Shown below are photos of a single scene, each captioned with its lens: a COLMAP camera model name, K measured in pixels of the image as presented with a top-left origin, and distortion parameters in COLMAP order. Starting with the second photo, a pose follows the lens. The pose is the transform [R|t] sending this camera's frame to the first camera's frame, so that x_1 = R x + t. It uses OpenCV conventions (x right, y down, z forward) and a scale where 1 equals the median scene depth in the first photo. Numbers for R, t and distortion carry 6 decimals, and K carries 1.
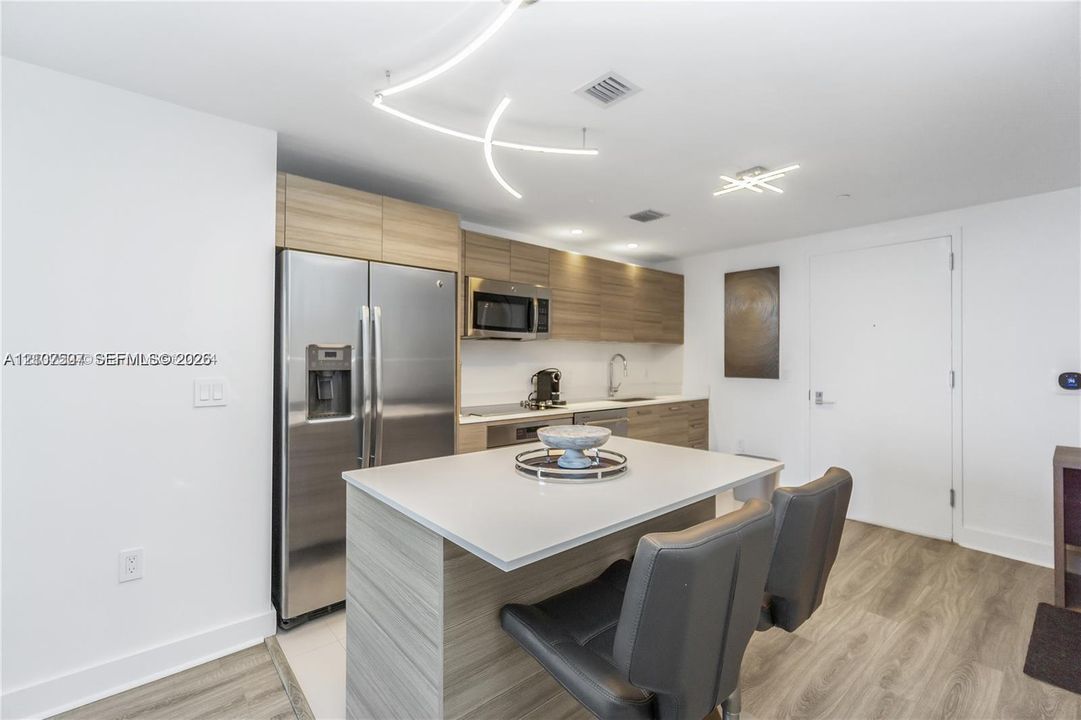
lens RADIAL K [[478.3, 0, 547.7], [0, 478.3, 357.0], [0, 0, 1]] dist [0.019203, 0.000181]
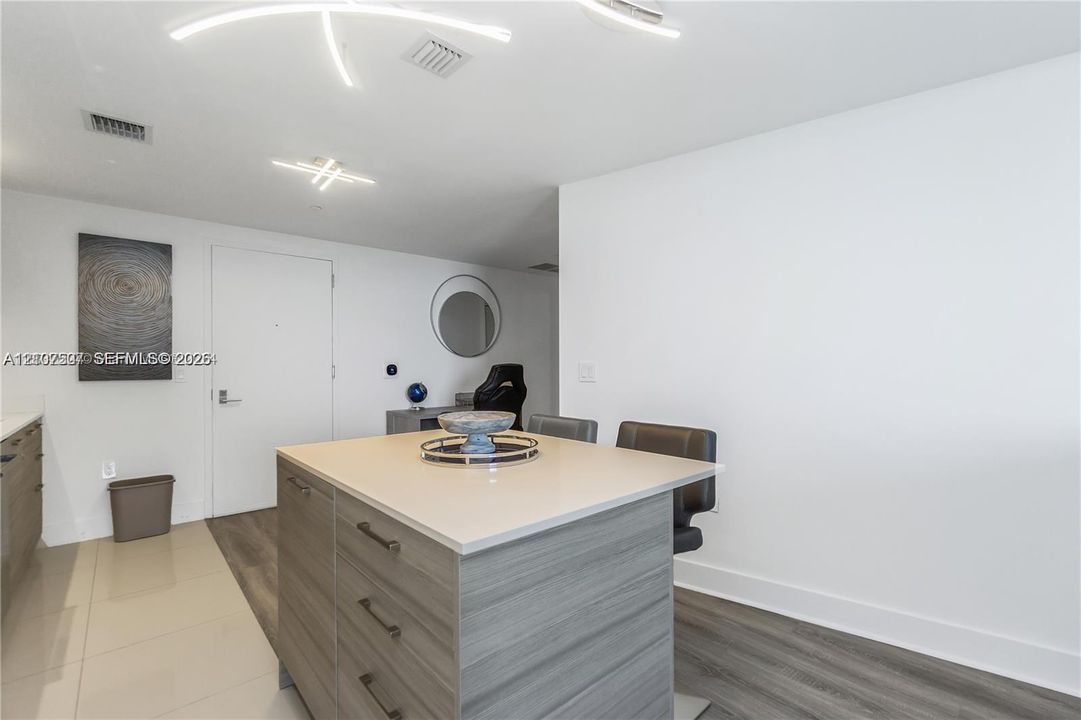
lens RADIAL K [[478.3, 0, 547.7], [0, 478.3, 357.0], [0, 0, 1]] dist [0.019203, 0.000181]
pose [[-0.010561, 0.009258, 0.999901, -0.369466], [0.007882, 0.999927, -0.009175, 0.018586], [-0.999913, 0.007784, -0.010634, 0.356615]]
